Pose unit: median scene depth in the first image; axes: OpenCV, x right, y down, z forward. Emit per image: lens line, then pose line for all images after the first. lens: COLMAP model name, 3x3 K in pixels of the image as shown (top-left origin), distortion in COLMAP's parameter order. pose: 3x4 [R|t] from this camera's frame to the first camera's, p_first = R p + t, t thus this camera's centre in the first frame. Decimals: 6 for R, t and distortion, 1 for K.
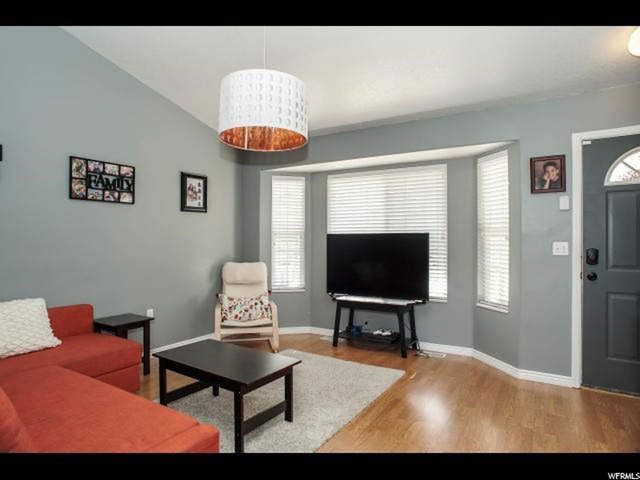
lens RADIAL K [[378.5, 0, 320.0], [0, 378.5, 240.0], [0, 0, 1]] dist [-0.109434, 0.064323]
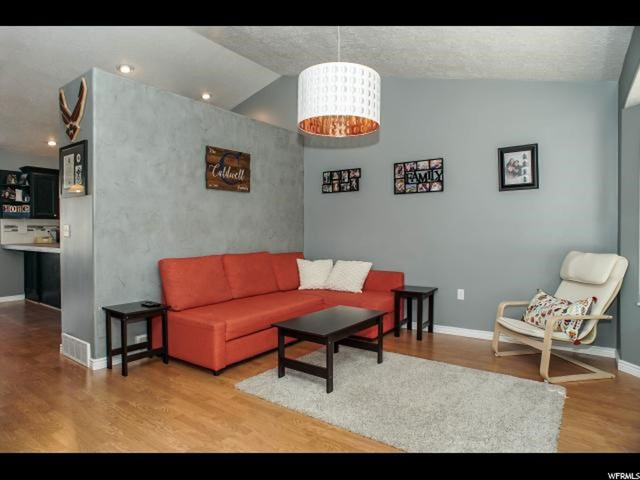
lens RADIAL K [[378.5, 0, 320.0], [0, 378.5, 240.0], [0, 0, 1]] dist [-0.109434, 0.064323]
pose [[-0.086697, 0.012550, -0.996156, 0.679523], [0.001523, 0.999921, 0.012465, 0.036463], [0.996234, -0.000436, -0.086709, 0.759116]]
